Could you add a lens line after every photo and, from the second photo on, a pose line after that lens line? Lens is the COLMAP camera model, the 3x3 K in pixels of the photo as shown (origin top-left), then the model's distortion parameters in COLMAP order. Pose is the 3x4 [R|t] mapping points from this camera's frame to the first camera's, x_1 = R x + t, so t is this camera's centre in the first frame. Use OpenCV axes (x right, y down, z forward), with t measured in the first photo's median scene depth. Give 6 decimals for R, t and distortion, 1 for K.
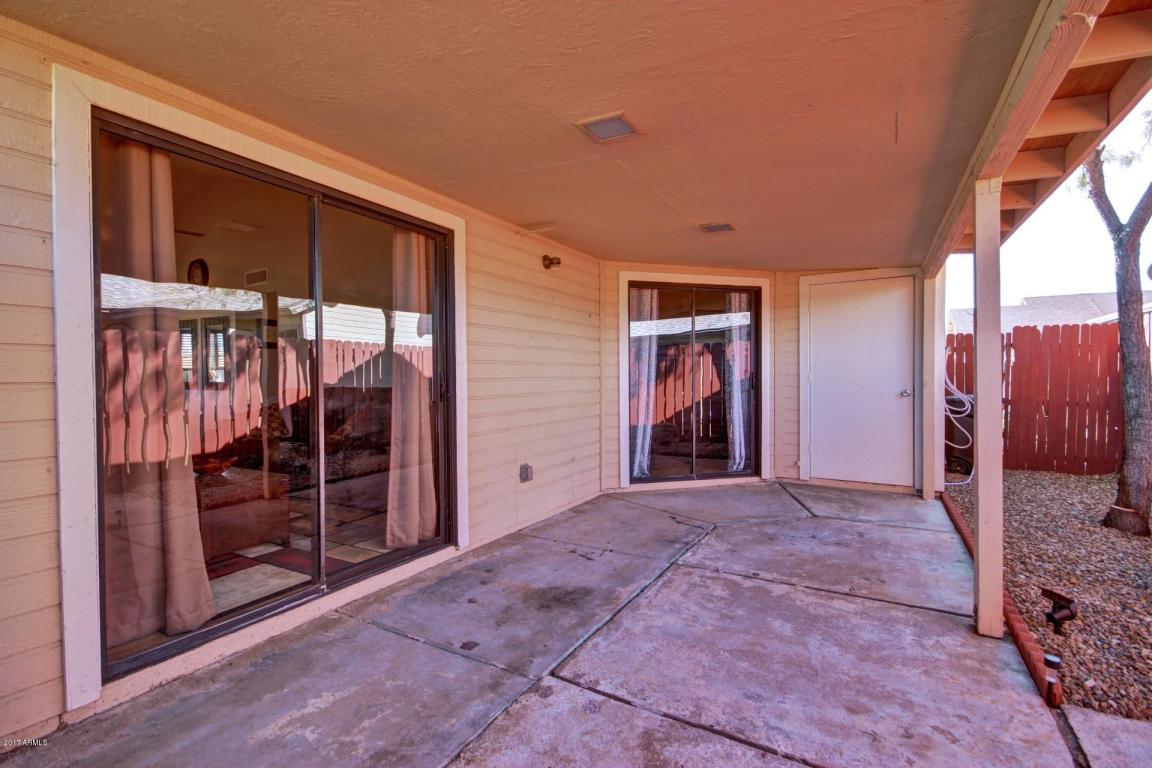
lens RADIAL K [[533.5, 0, 593.3], [0, 533.5, 385.3], [0, 0, 1]] dist [0.019359, -0.012593]
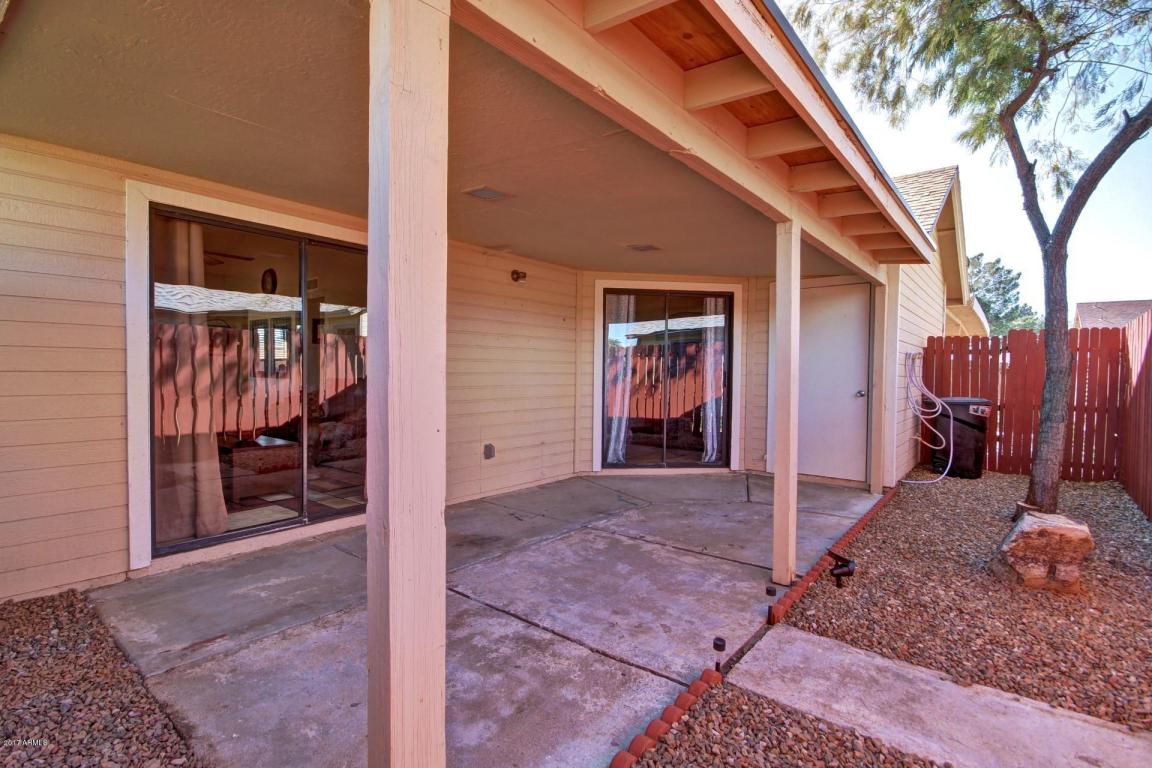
lens RADIAL K [[558.5, 0, 601.3], [0, 558.5, 385.7], [0, 0, 1]] dist [-0.001184, 0.000024]
pose [[0.989487, 0.020711, -0.143130, 0.380396], [-0.019321, 0.999752, 0.011095, -0.005323], [0.143324, -0.008213, 0.989642, -0.271877]]
